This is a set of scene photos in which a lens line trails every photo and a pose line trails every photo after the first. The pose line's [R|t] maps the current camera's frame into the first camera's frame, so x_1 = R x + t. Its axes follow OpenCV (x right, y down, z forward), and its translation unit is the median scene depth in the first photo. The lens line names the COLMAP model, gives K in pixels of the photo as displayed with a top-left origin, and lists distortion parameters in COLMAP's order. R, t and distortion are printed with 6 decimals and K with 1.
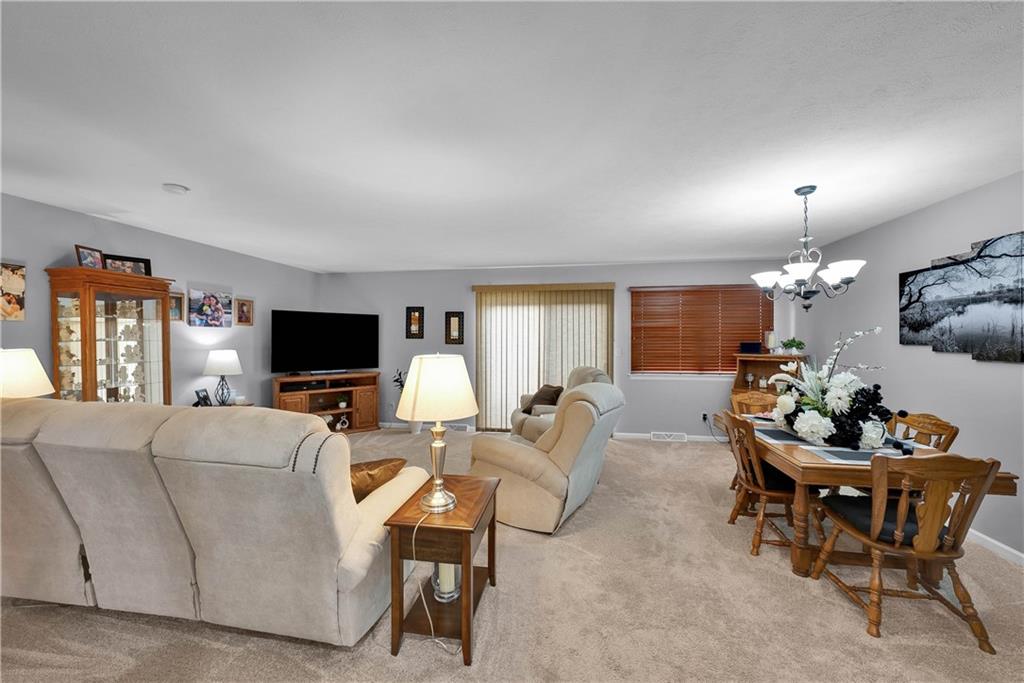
lens RADIAL K [[384.2, 0, 516.1], [0, 384.2, 338.5], [0, 0, 1]] dist [-0.009255, 0.001337]
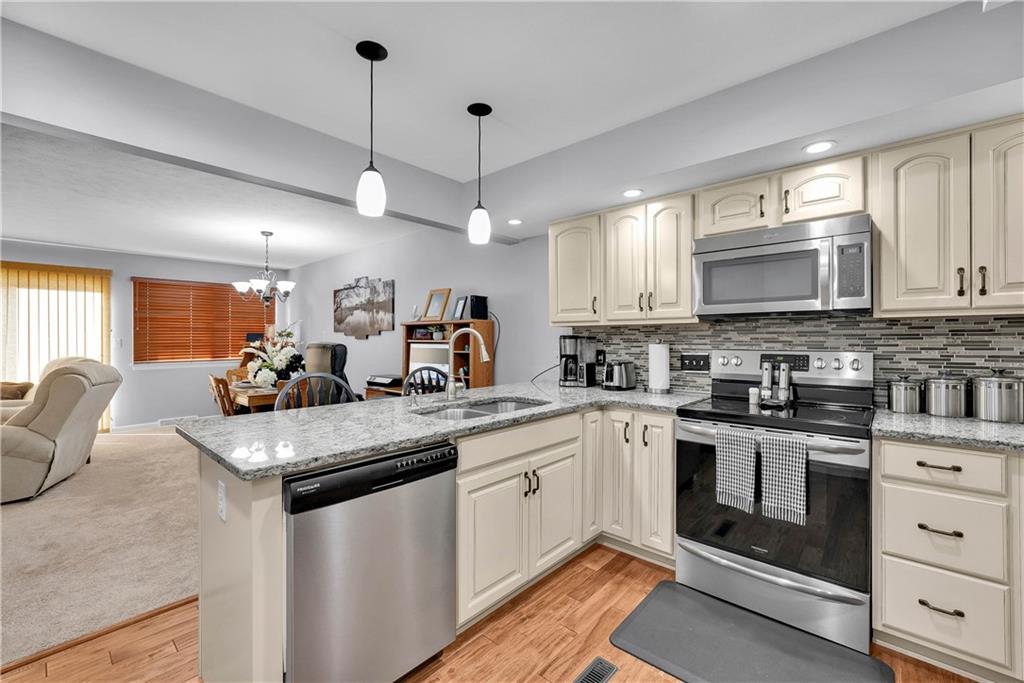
lens RADIAL K [[425.0, 0, 509.9], [0, 425.0, 338.4], [0, 0, 1]] dist [-0.010372, 0.004060]
pose [[0.540776, -0.001731, 0.841165, -0.142149], [0.001888, 0.999998, 0.000844, 0.039875], [-0.841164, 0.001132, 0.540779, -0.625953]]
